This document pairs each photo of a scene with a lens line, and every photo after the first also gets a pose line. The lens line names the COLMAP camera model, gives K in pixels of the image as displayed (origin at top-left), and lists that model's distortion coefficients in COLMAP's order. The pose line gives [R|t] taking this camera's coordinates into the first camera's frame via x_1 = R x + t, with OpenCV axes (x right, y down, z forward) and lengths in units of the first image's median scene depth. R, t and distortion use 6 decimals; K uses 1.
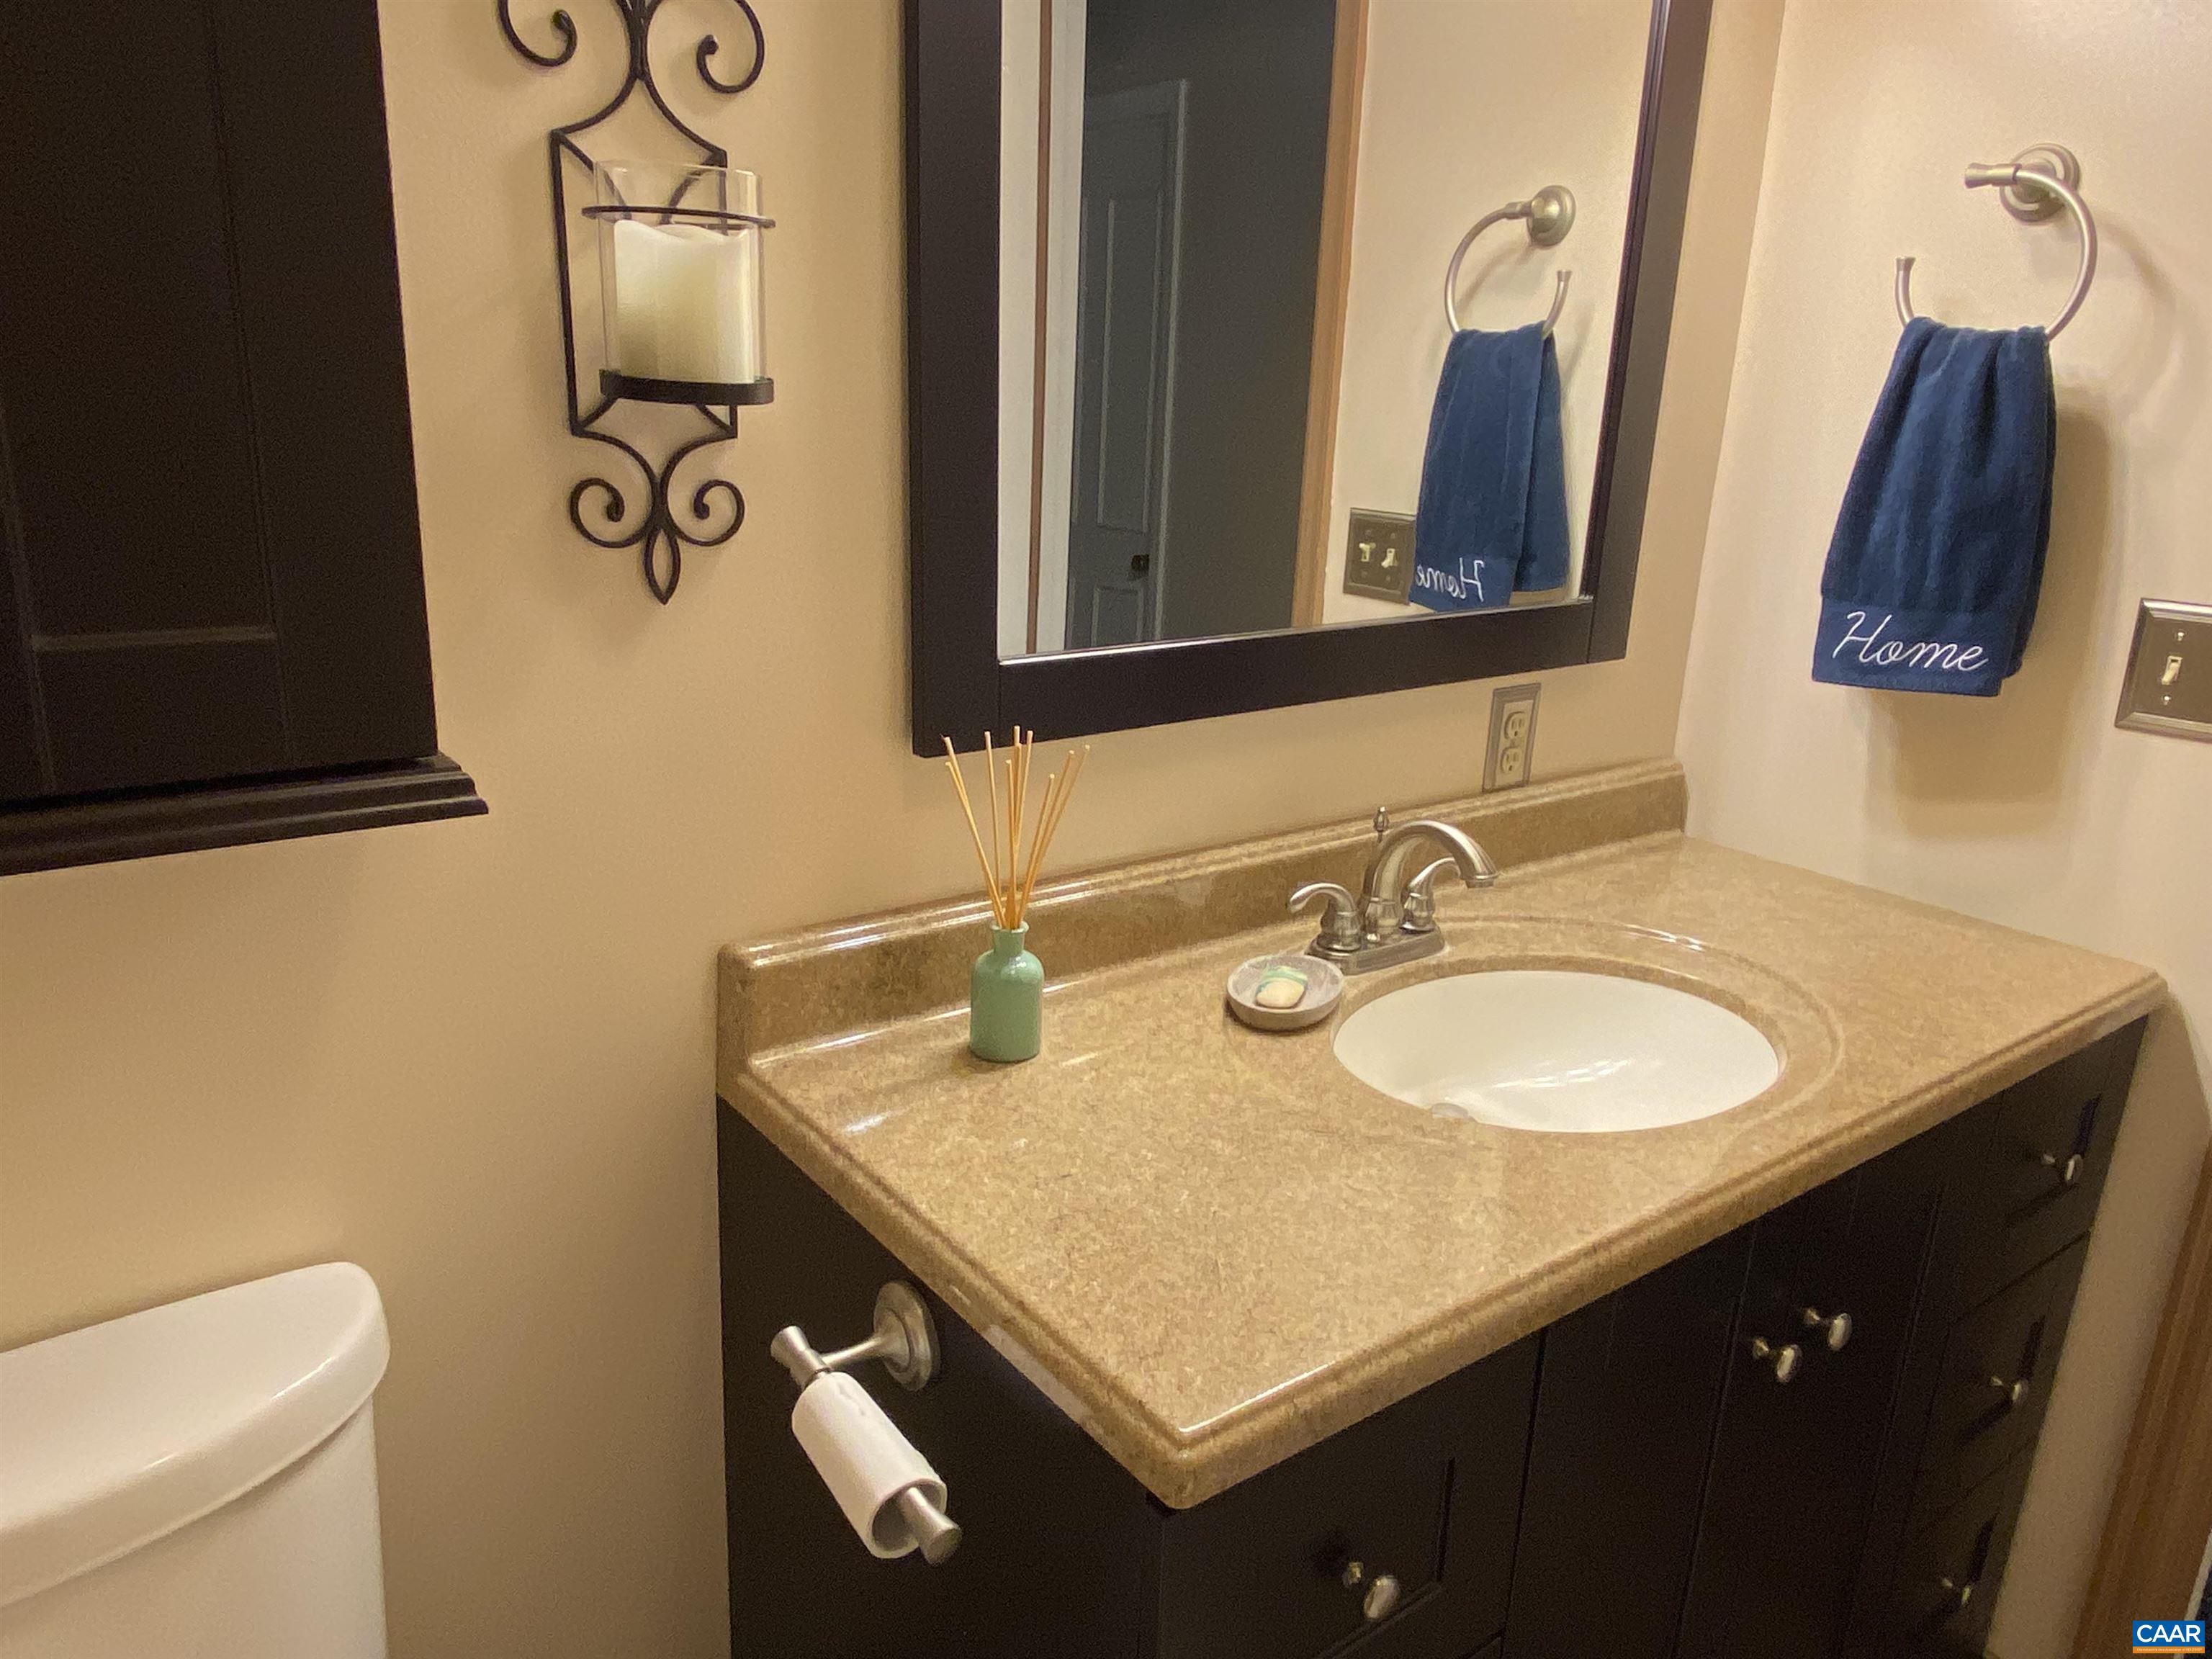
lens RADIAL K [[1514.0, 0, 1052.1], [0, 1514.0, 829.3], [0, 0, 1]] dist [-0.000676, -0.001465]
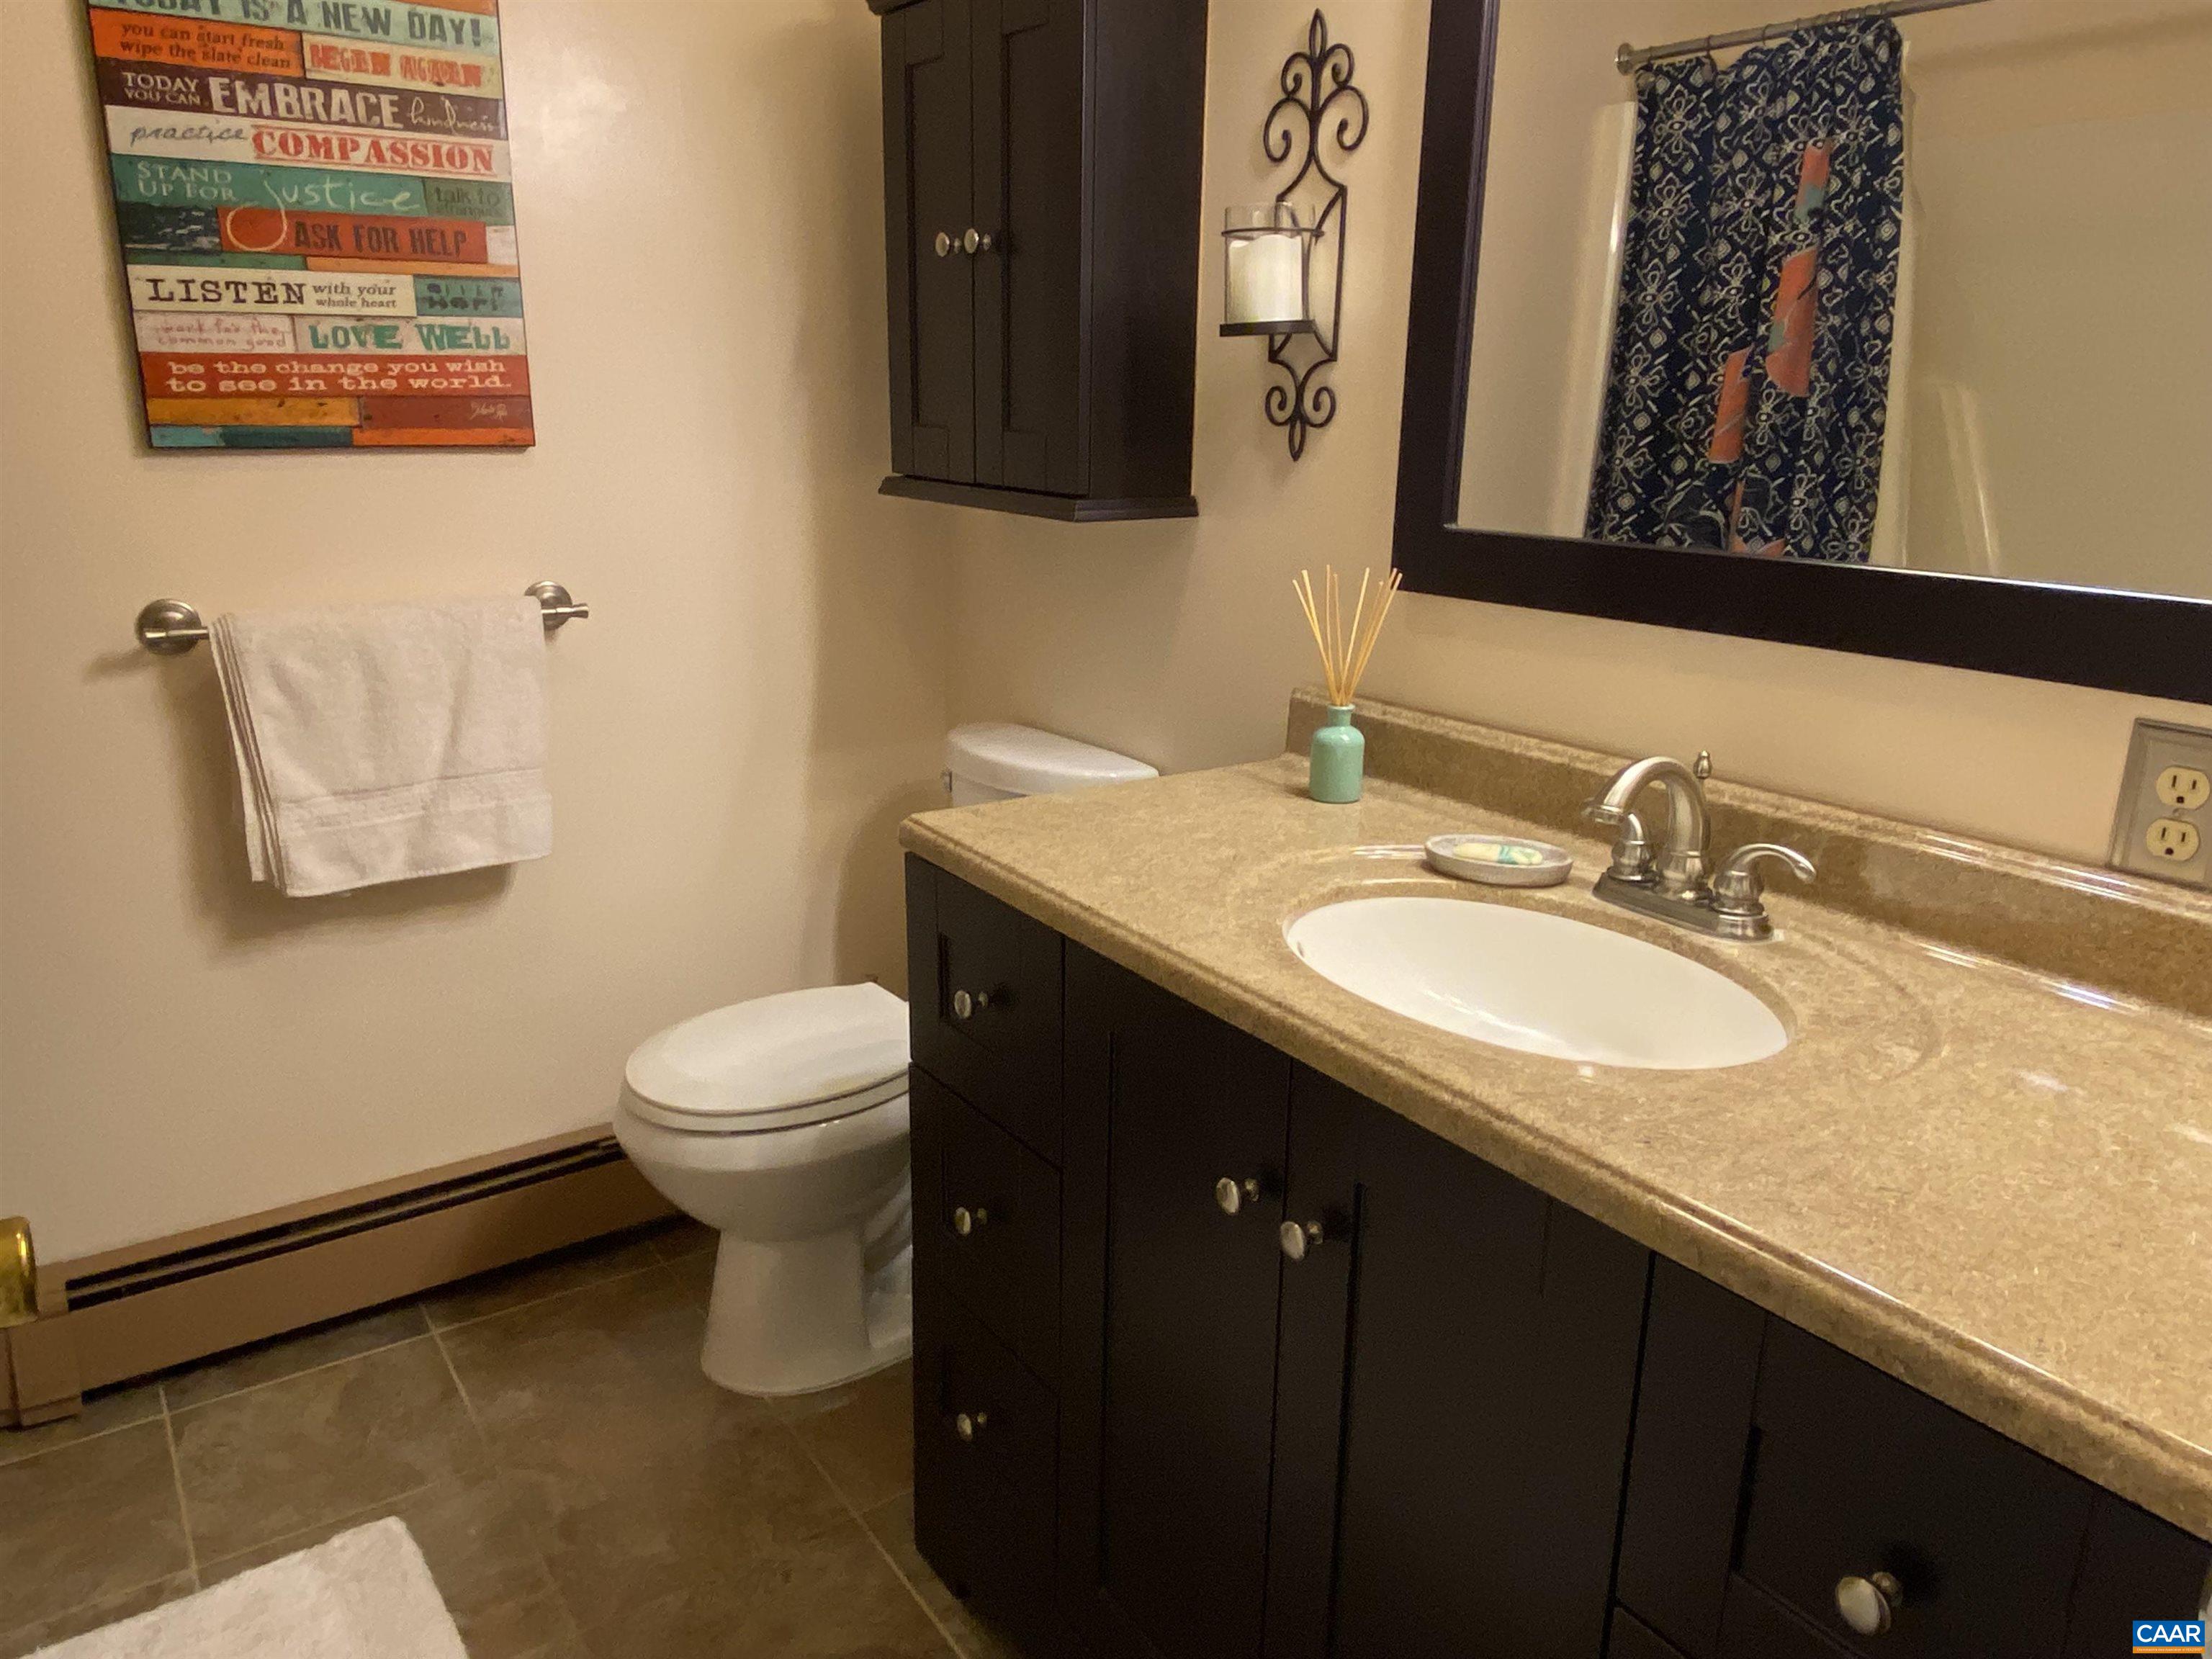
lens RADIAL K [[1514.0, 0, 1052.1], [0, 1514.0, 829.3], [0, 0, 1]] dist [-0.000676, -0.001465]
pose [[-0.050117, 0.241698, -0.969056, 1.495638], [-0.296020, 0.923083, 0.245541, -0.103693], [0.953866, 0.299166, 0.025286, 0.817595]]
